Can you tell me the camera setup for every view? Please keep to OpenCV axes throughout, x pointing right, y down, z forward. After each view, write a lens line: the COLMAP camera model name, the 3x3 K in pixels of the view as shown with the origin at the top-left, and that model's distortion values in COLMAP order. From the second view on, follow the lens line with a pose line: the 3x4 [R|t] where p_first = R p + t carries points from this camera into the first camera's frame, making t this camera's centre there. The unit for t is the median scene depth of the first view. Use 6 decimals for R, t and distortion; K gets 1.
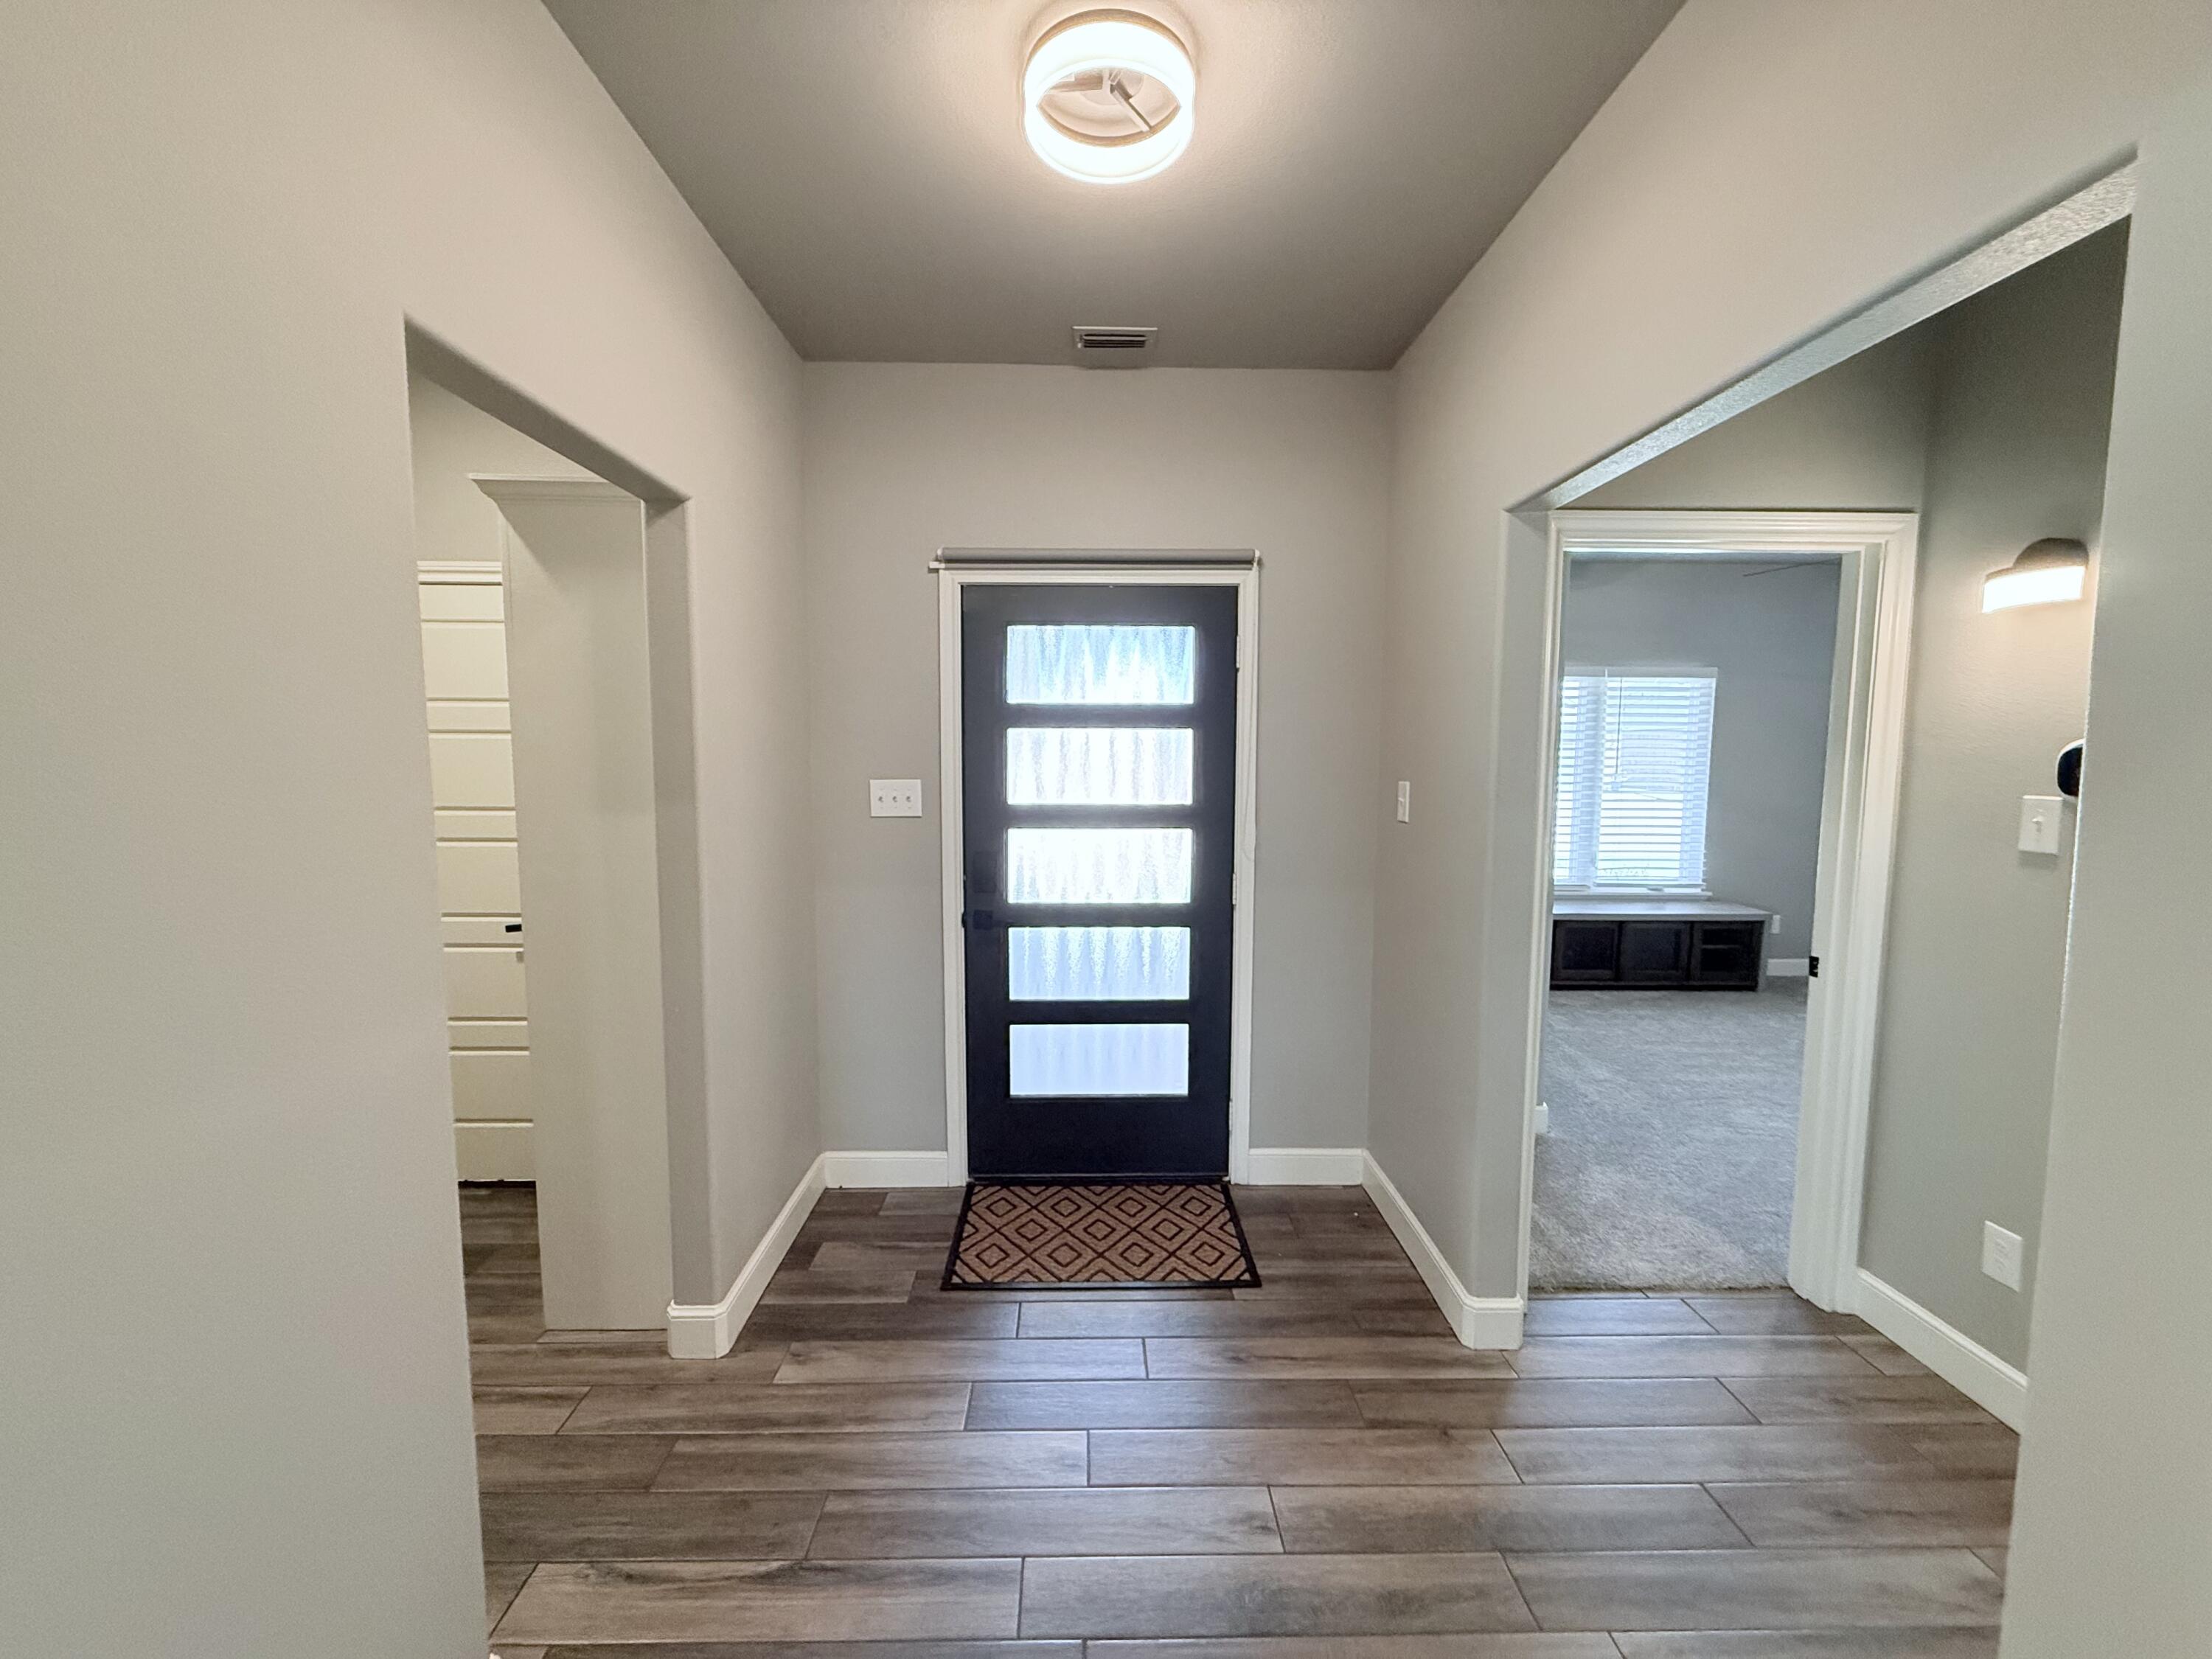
lens RADIAL K [[878.5, 0, 1098.1], [0, 878.5, 830.4], [0, 0, 1]] dist [0.001690, 0.000051]
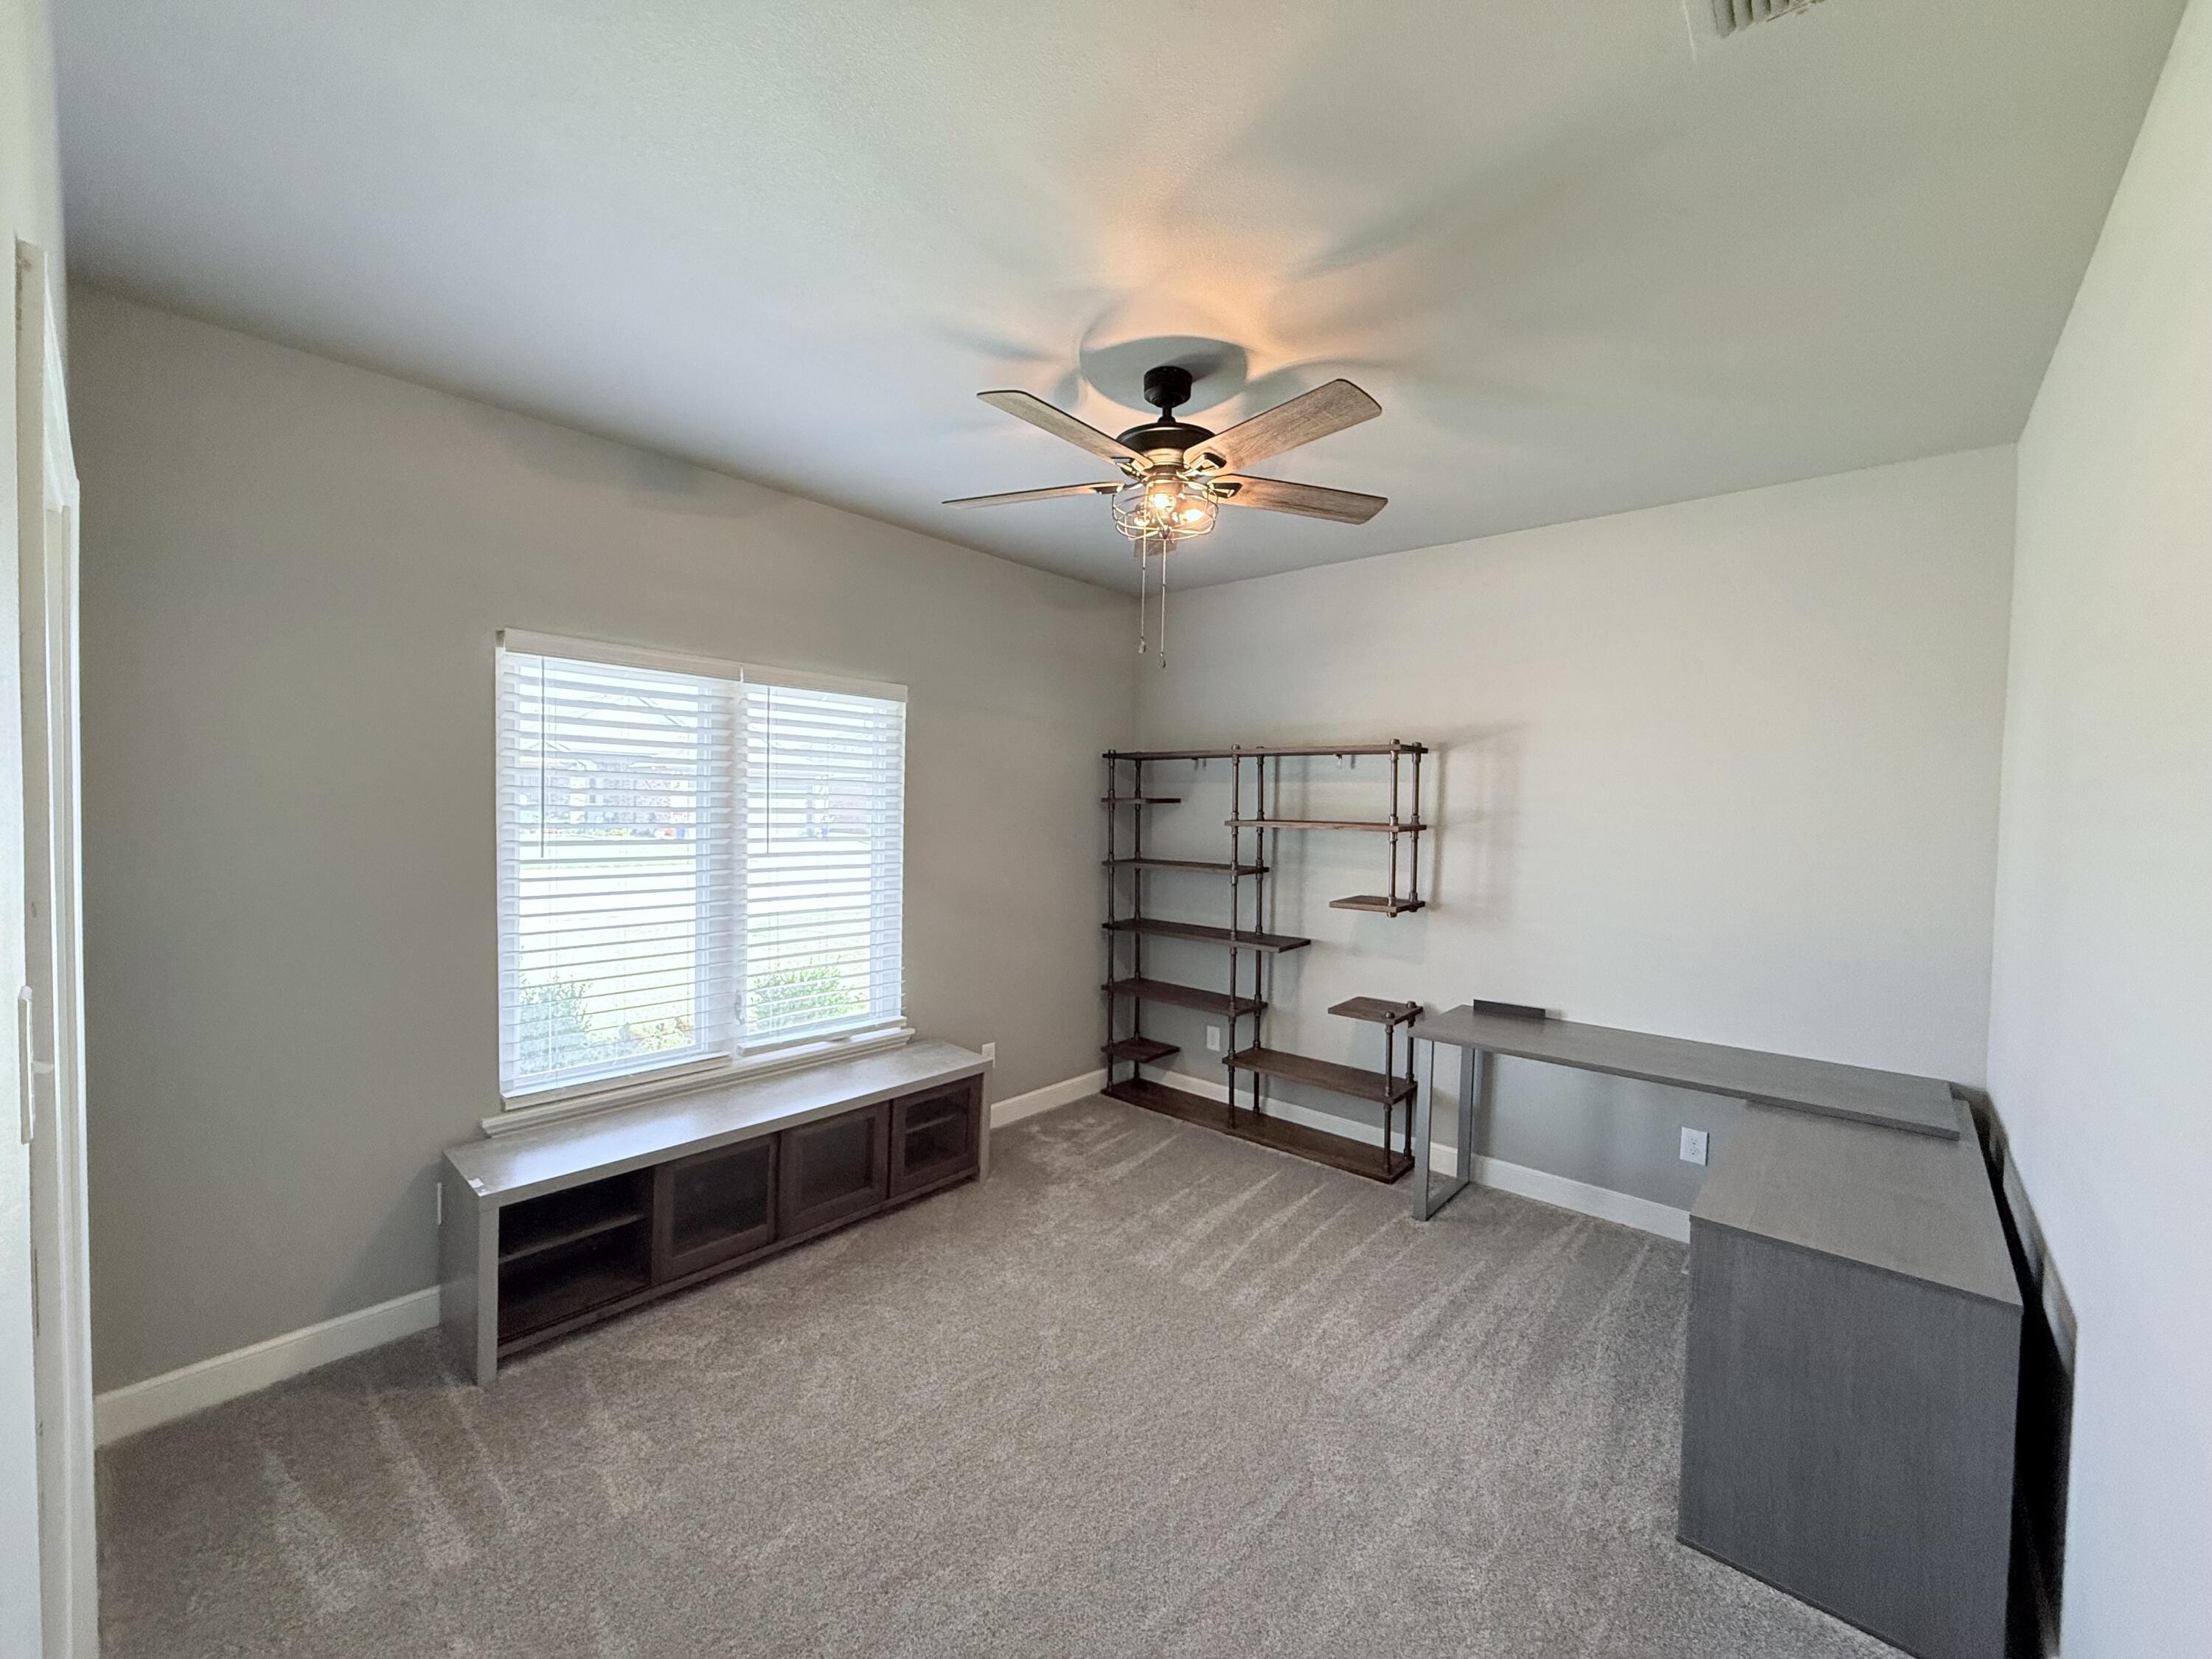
lens RADIAL K [[878.5, 0, 1098.1], [0, 878.5, 830.4], [0, 0, 1]] dist [0.001690, 0.000051]
pose [[0.673166, -0.012079, 0.739393, 0.312059], [0.048397, 0.998443, -0.027752, -0.052728], [-0.737906, 0.054466, 0.672702, 0.456438]]
